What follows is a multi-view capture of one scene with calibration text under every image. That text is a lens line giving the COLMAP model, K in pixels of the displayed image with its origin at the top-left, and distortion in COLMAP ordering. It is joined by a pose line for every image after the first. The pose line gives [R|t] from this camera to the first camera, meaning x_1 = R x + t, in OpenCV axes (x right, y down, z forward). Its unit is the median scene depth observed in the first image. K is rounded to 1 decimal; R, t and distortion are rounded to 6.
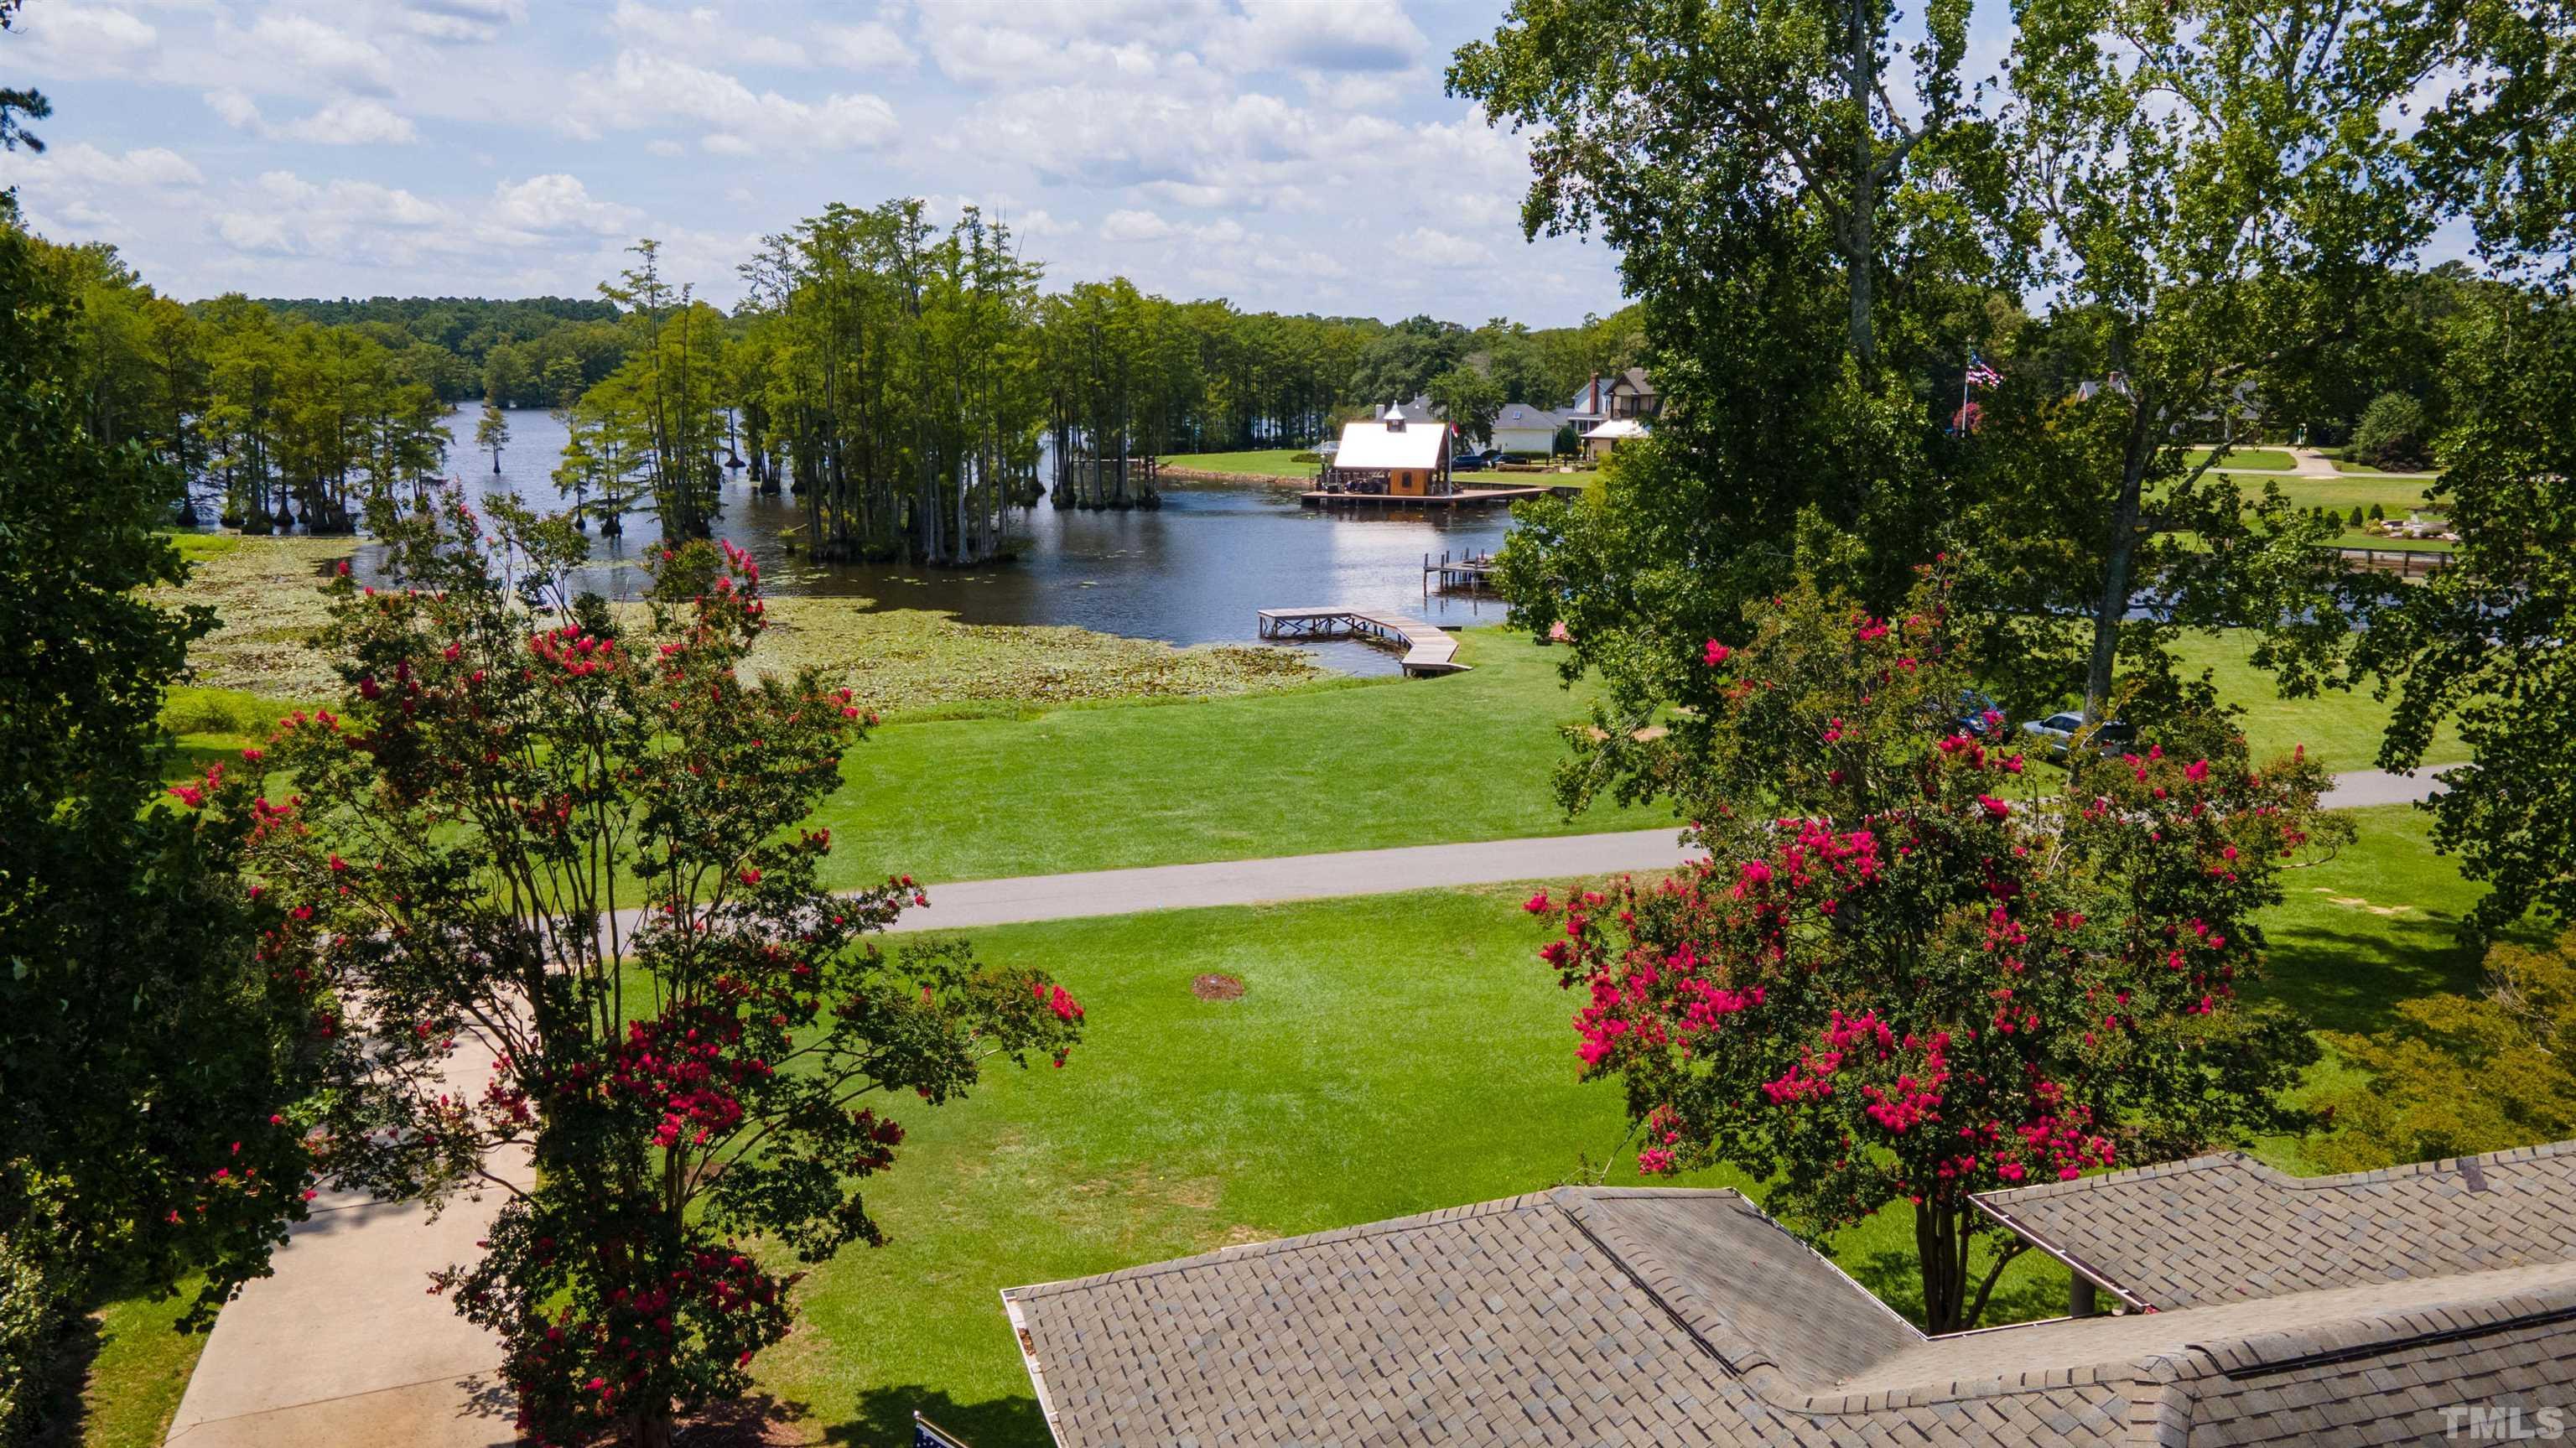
lens RADIAL K [[1895.9, 0, 1288.0], [0, 1895.9, 724.0], [0, 0, 1]] dist [0.047186, 0.000417]
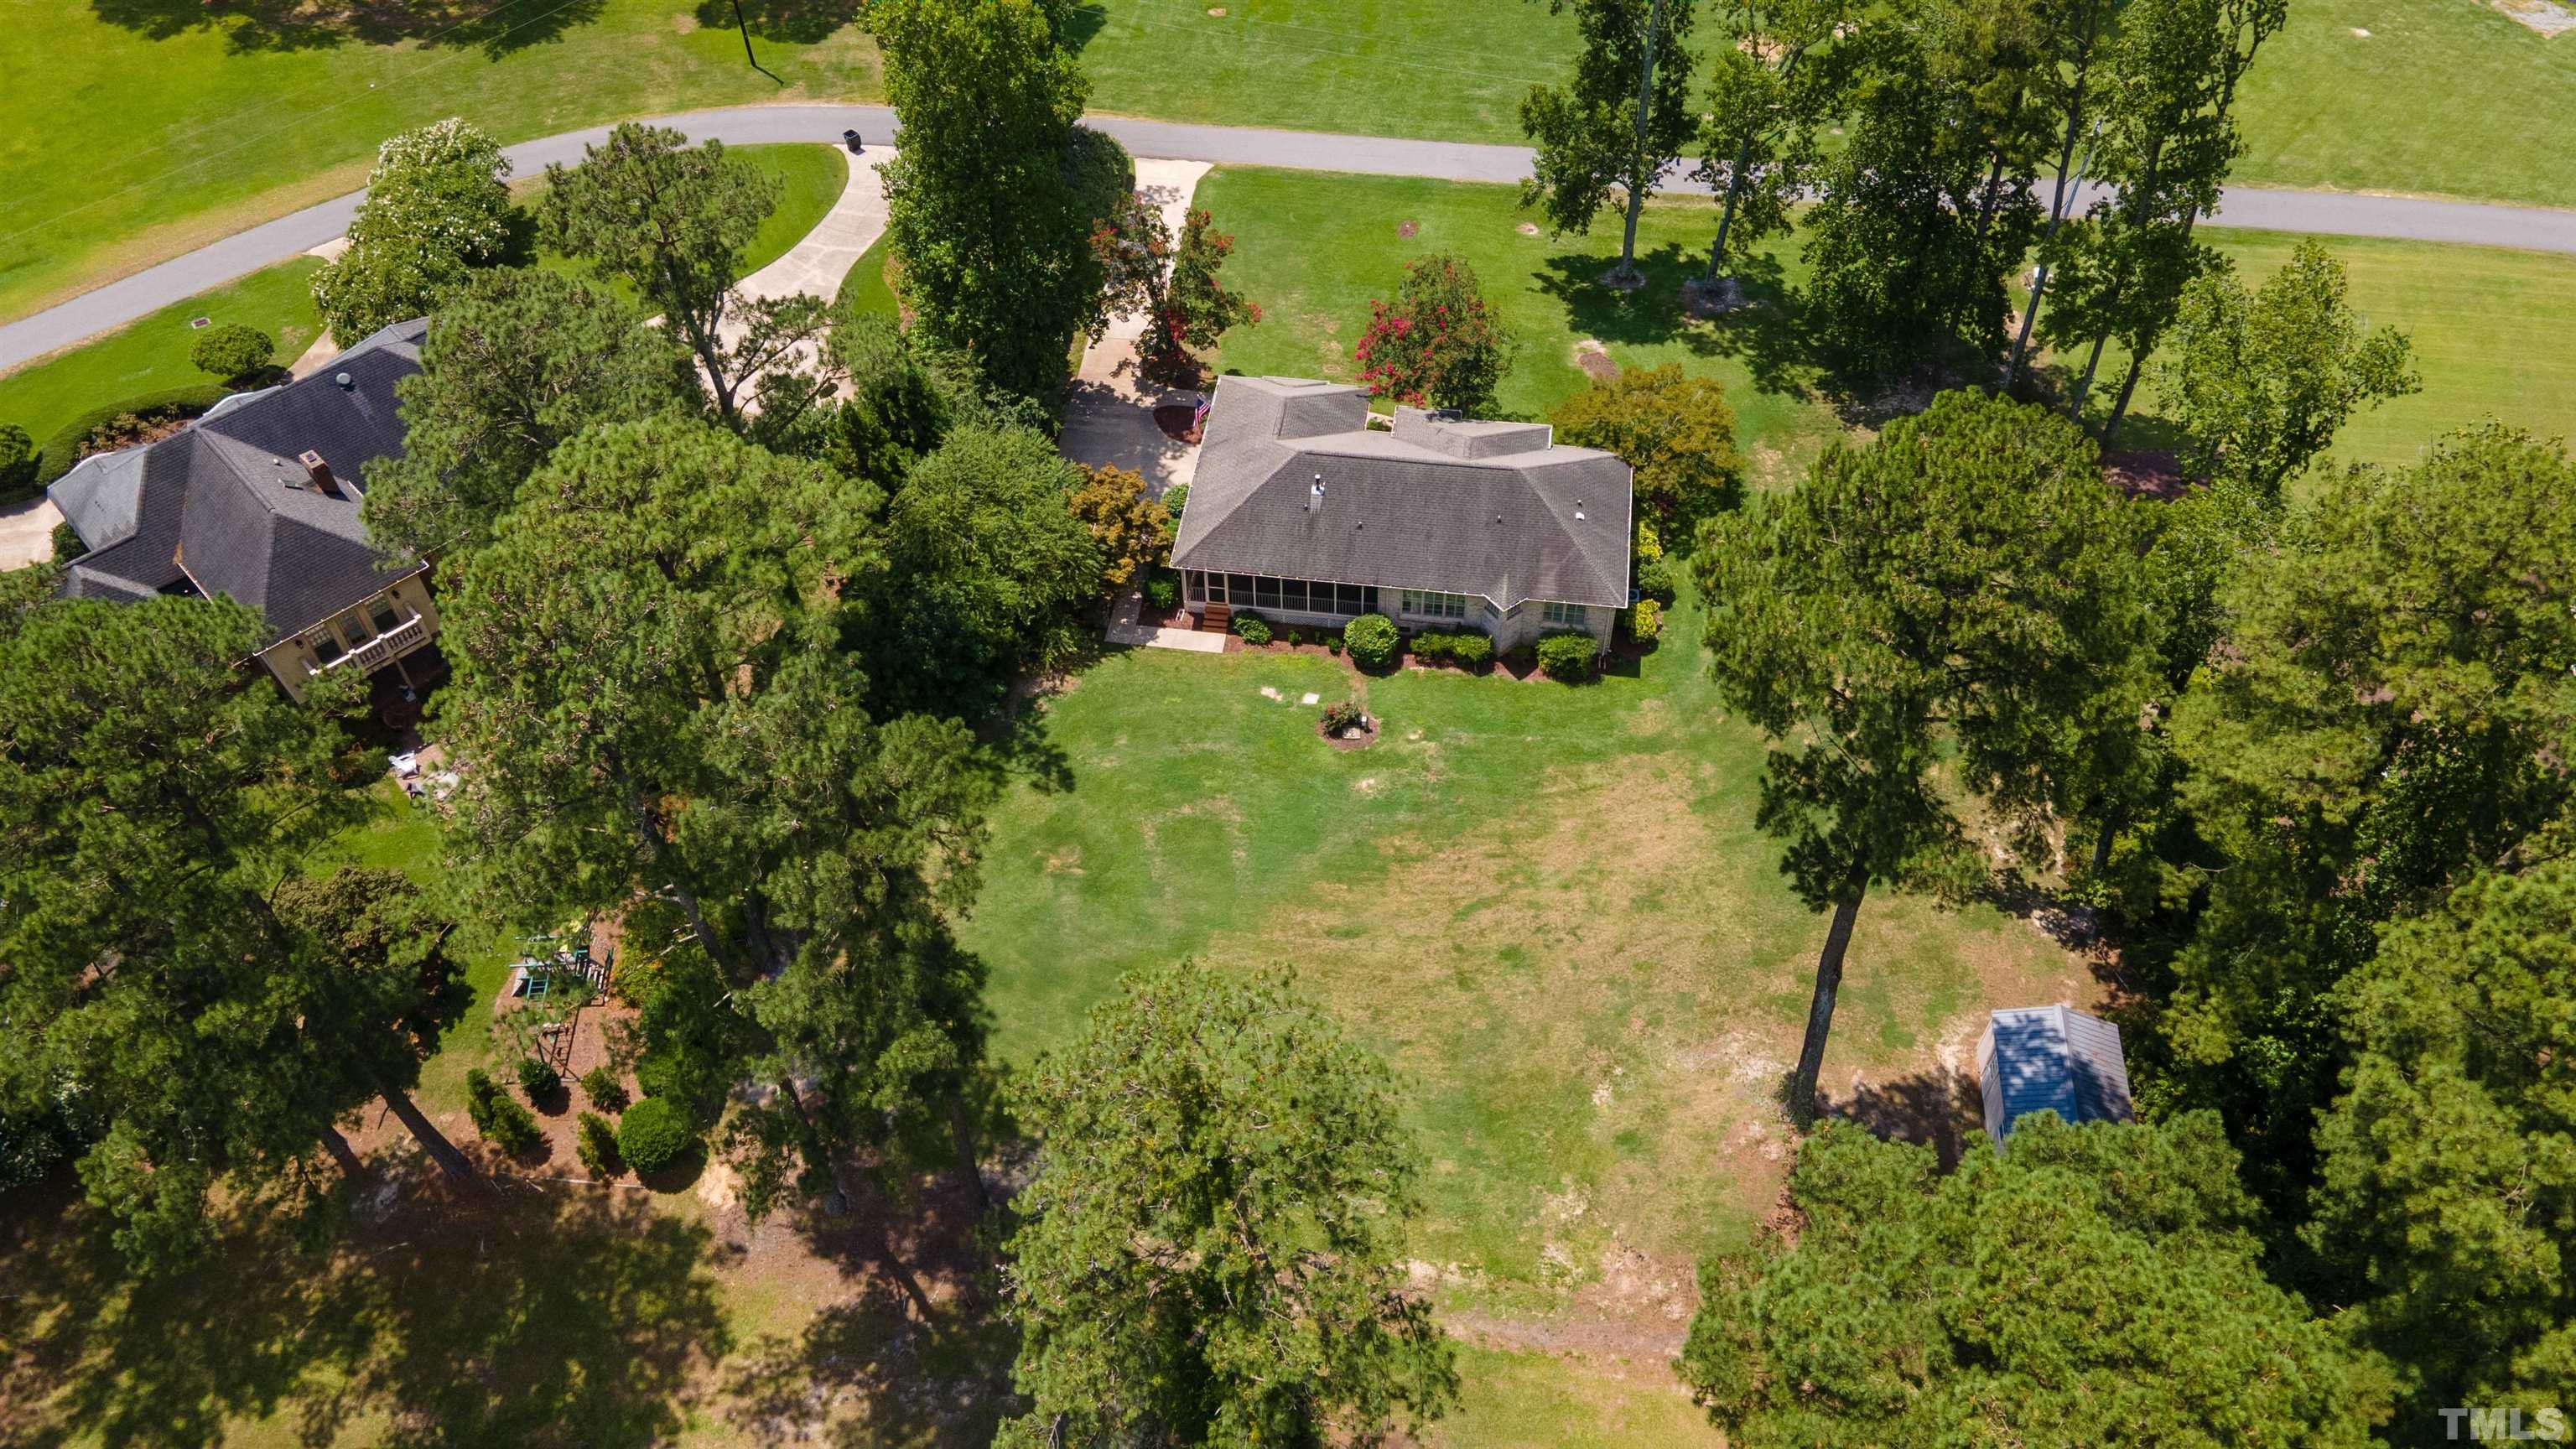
lens RADIAL K [[1909.5, 0, 1287.4], [0, 1909.5, 635.7], [0, 0, 1]] dist [0.067290, 0.004593]
pose [[0.898860, 0.305438, -0.314259, 0.184130], [-0.064046, 0.800957, 0.595287, -0.221745], [0.433531, -0.514952, 0.739510, -0.313449]]
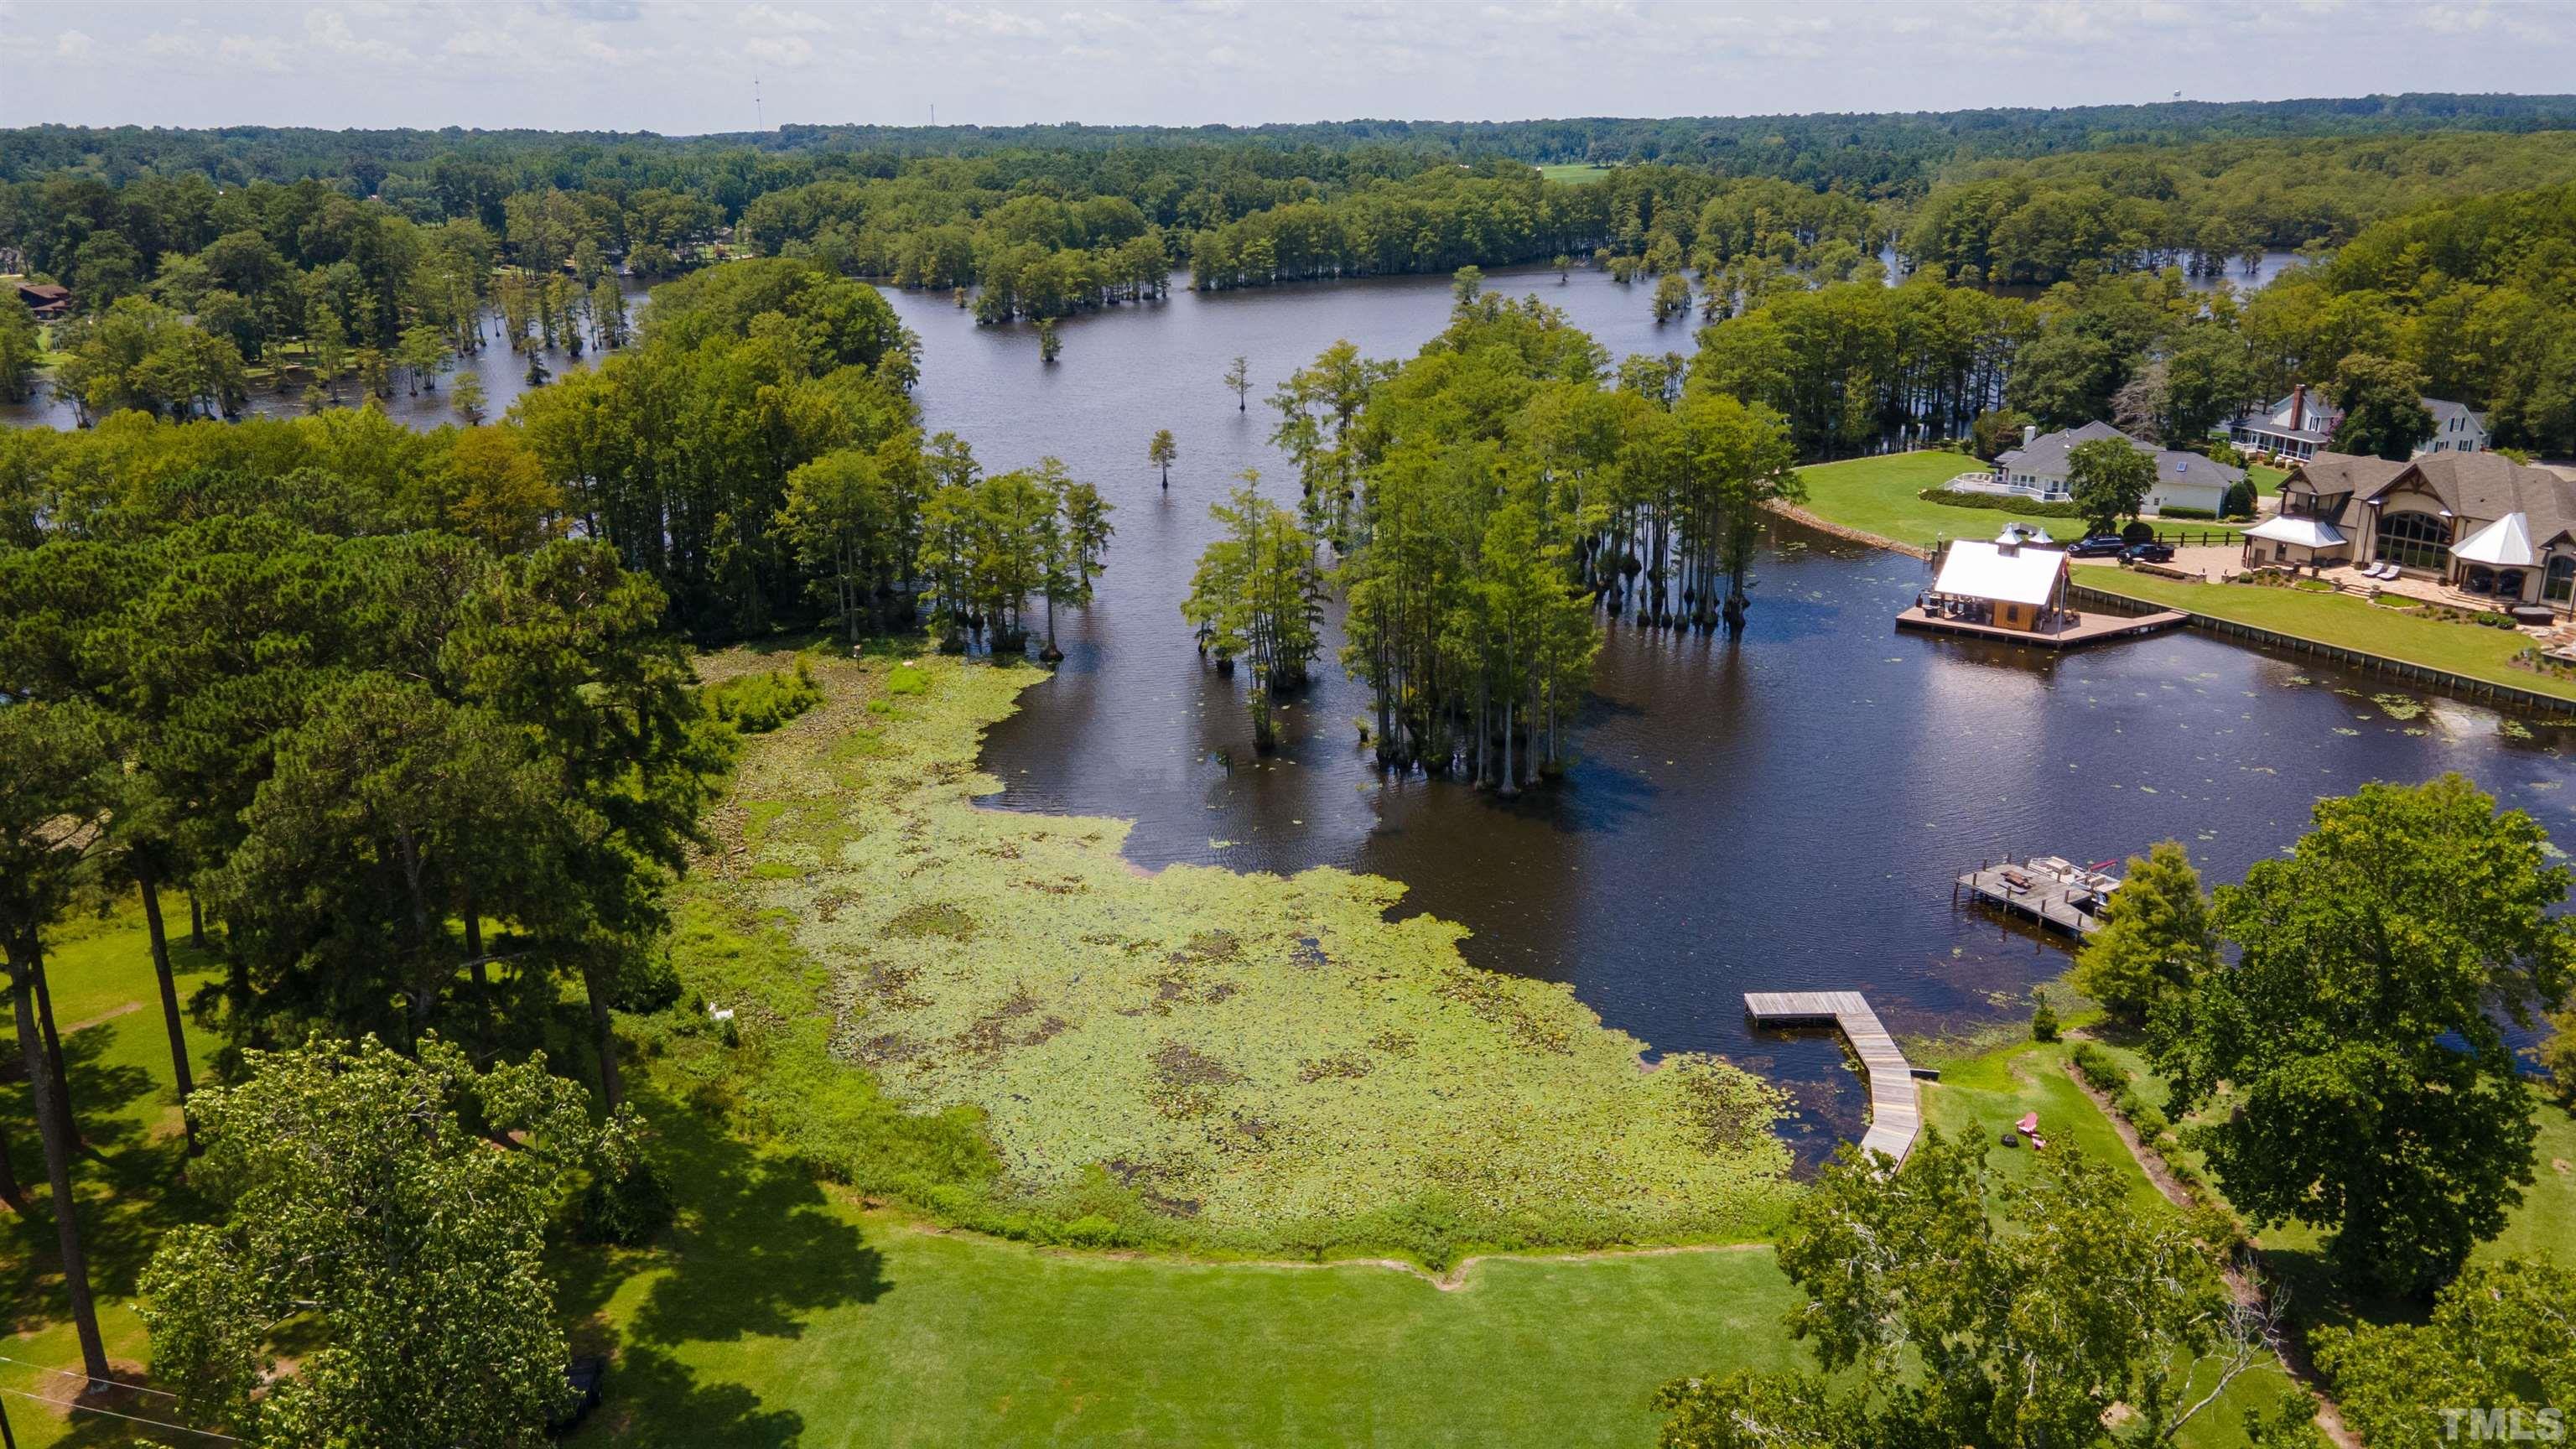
lens RADIAL K [[1872.7, 0, 1288.0], [0, 1872.7, 724.5], [0, 0, 1]] dist [0.015821, 0.064748]
pose [[0.937453, 0.094059, -0.335163, 0.043759], [-0.053078, 0.990169, 0.129416, -0.176663], [0.344041, -0.103532, 0.933229, -0.014555]]
